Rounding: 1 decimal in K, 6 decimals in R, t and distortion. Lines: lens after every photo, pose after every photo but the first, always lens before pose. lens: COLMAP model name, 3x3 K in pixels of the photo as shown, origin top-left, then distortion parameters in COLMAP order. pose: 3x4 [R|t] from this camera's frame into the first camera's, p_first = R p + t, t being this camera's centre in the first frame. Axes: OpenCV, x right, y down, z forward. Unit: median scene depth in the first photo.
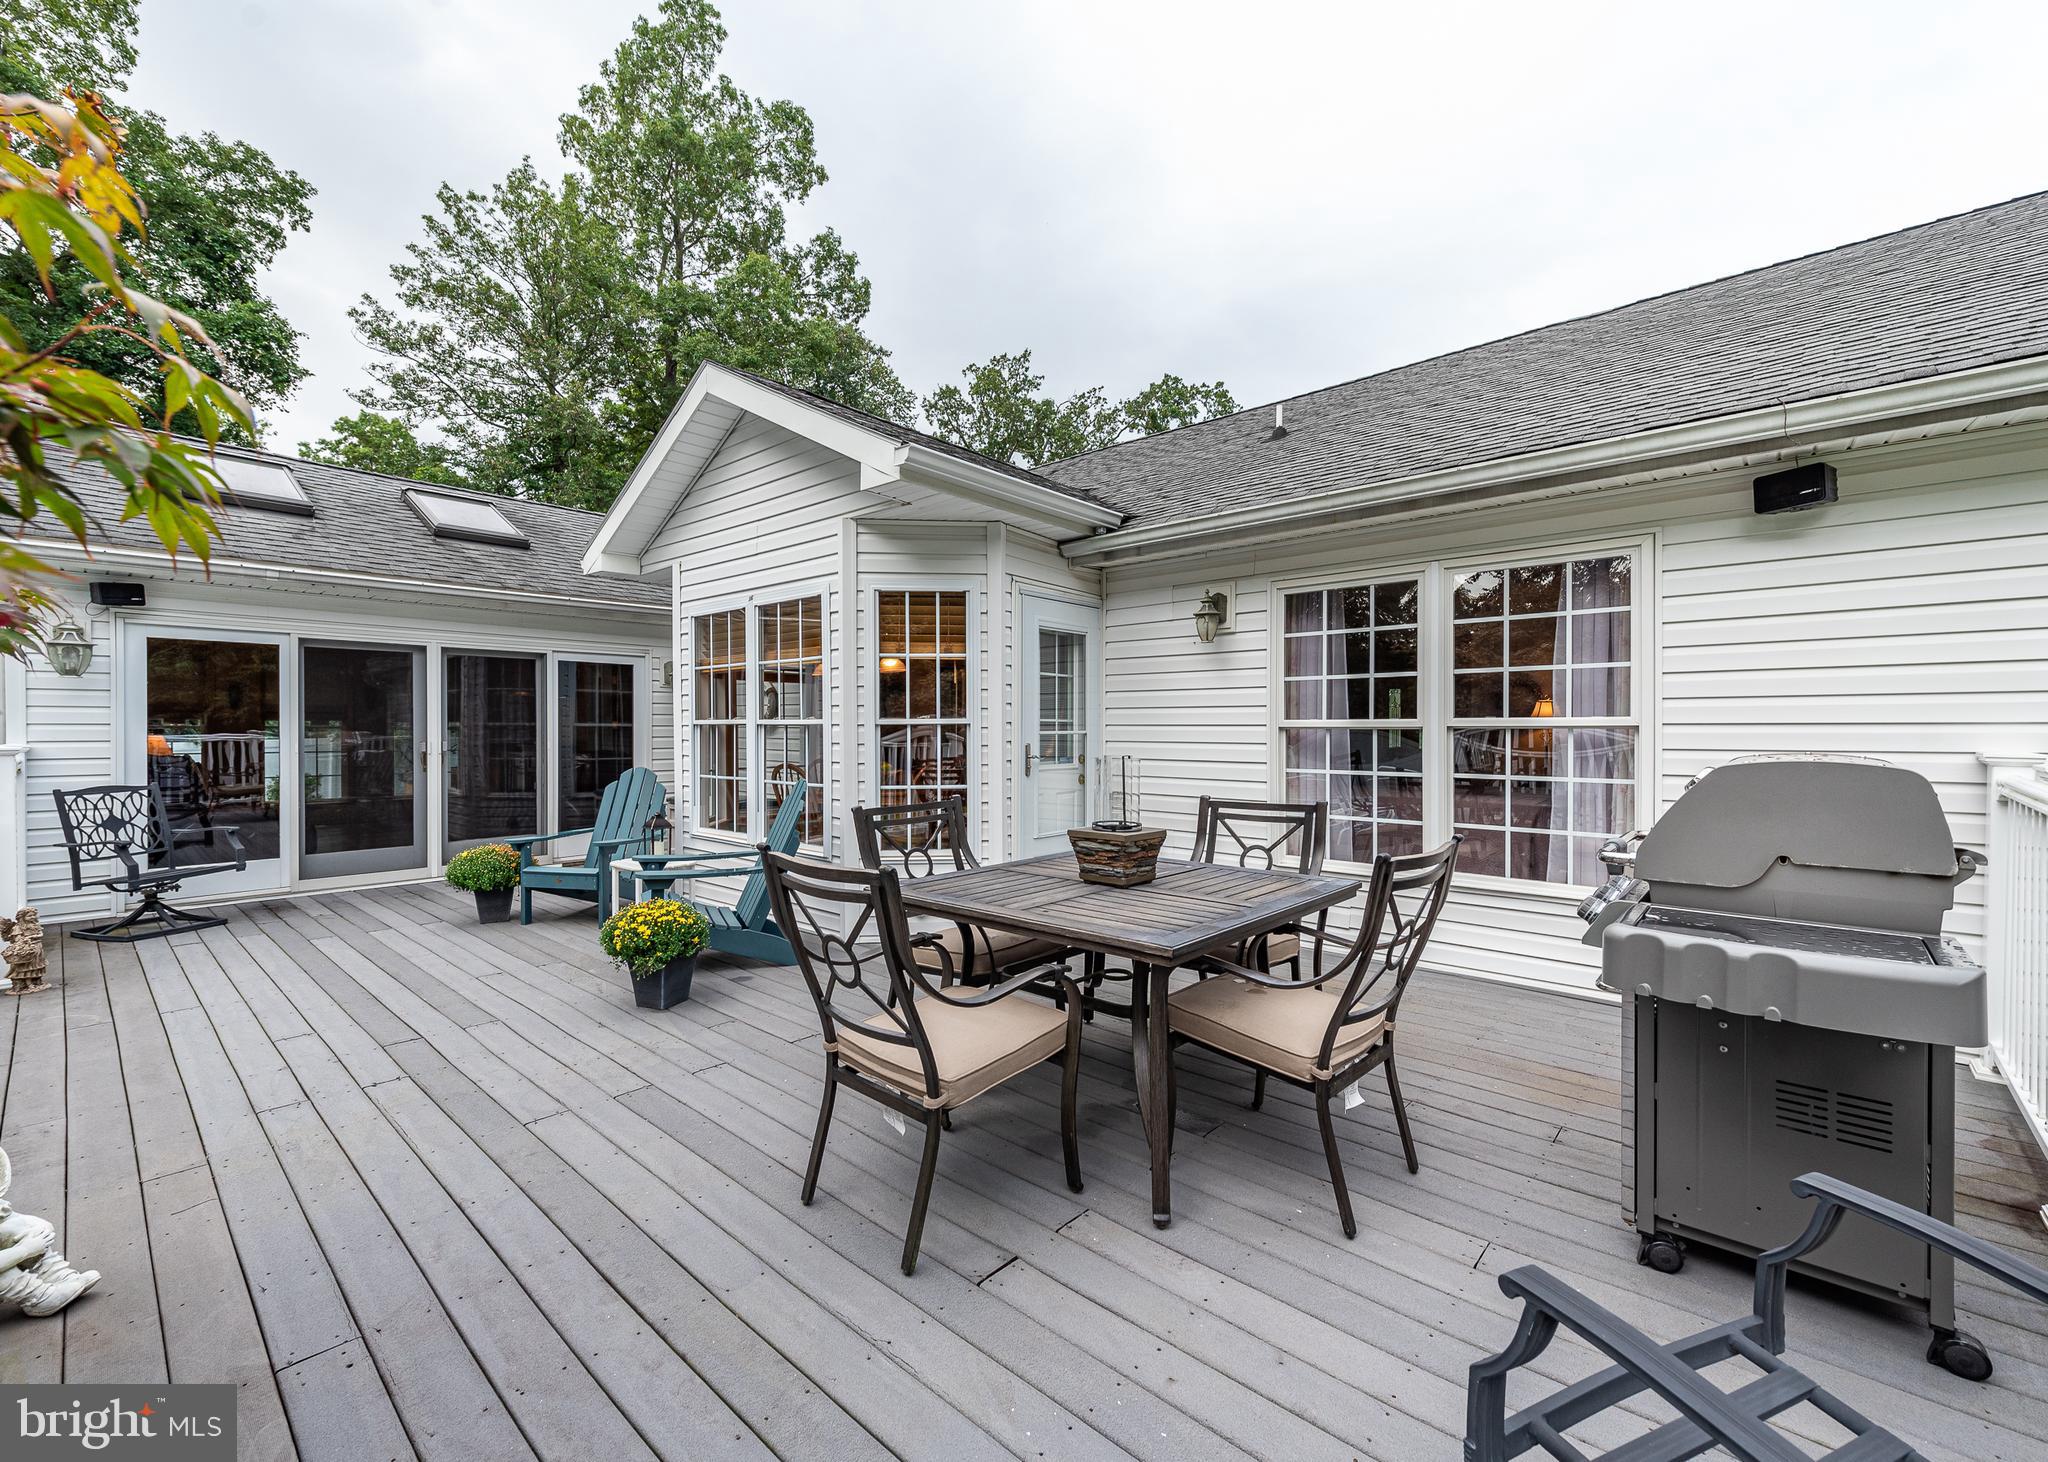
lens RADIAL K [[869.3, 0, 1029.0], [0, 869.3, 733.6], [0, 0, 1]] dist [0.022511, -0.000293]
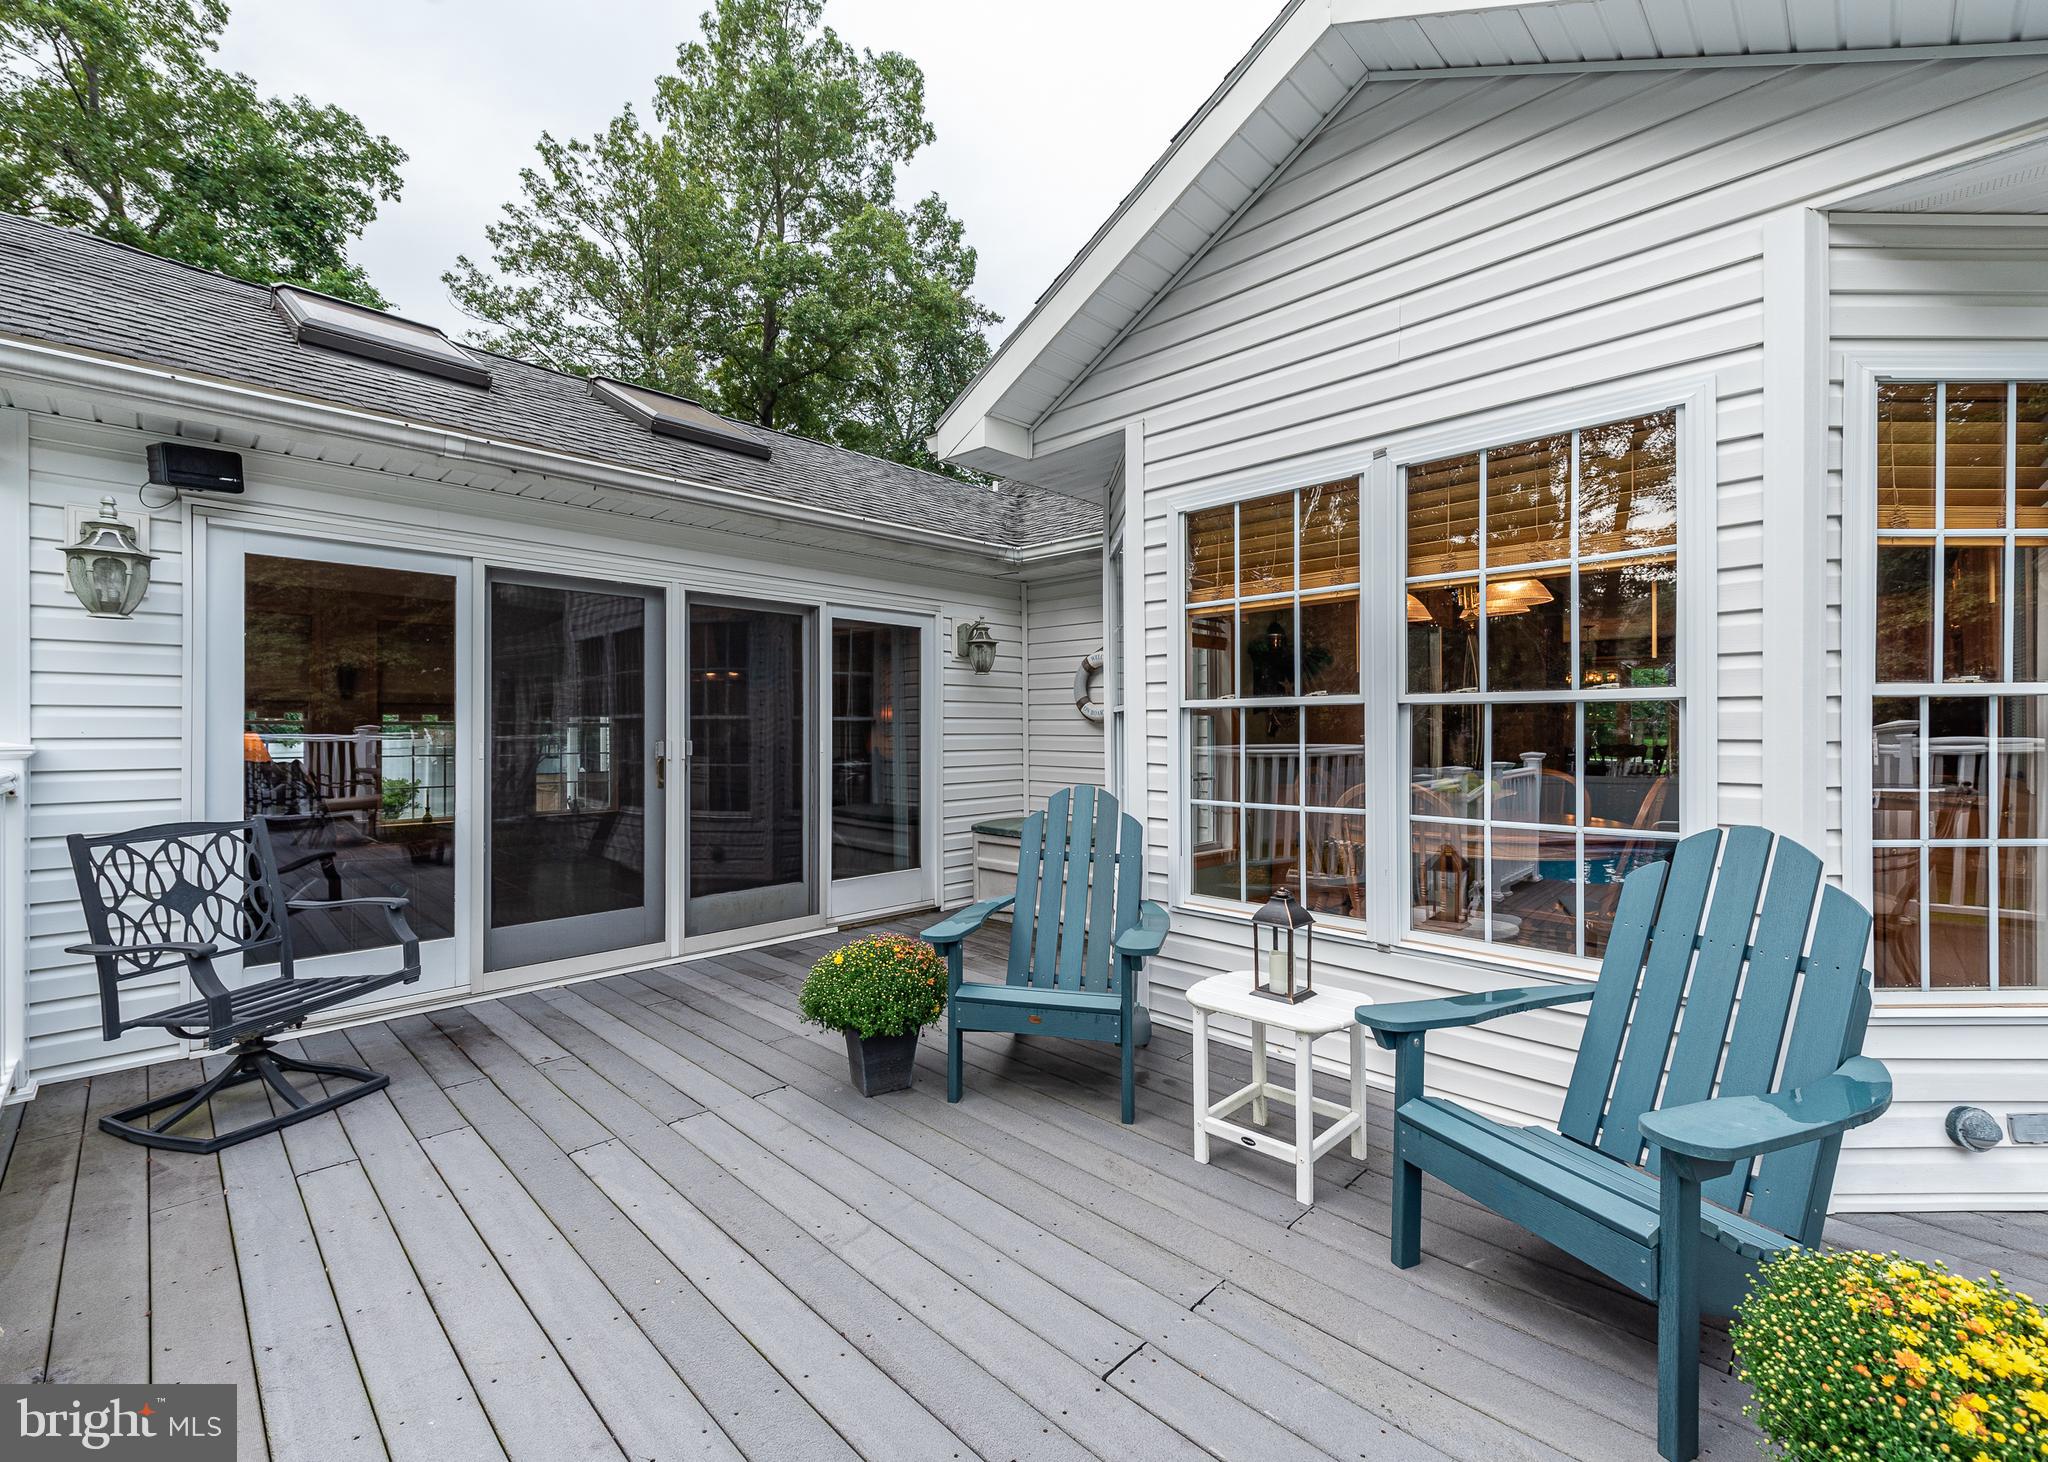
lens RADIAL K [[848.9, 0, 1021.4], [0, 848.9, 732.2], [0, 0, 1]] dist [0.011160, 0.000258]
pose [[0.999390, -0.000243, -0.034914, -0.135590], [0.000029, 0.999981, -0.006147, 0.002197], [0.034915, 0.006142, 0.999371, 0.133748]]
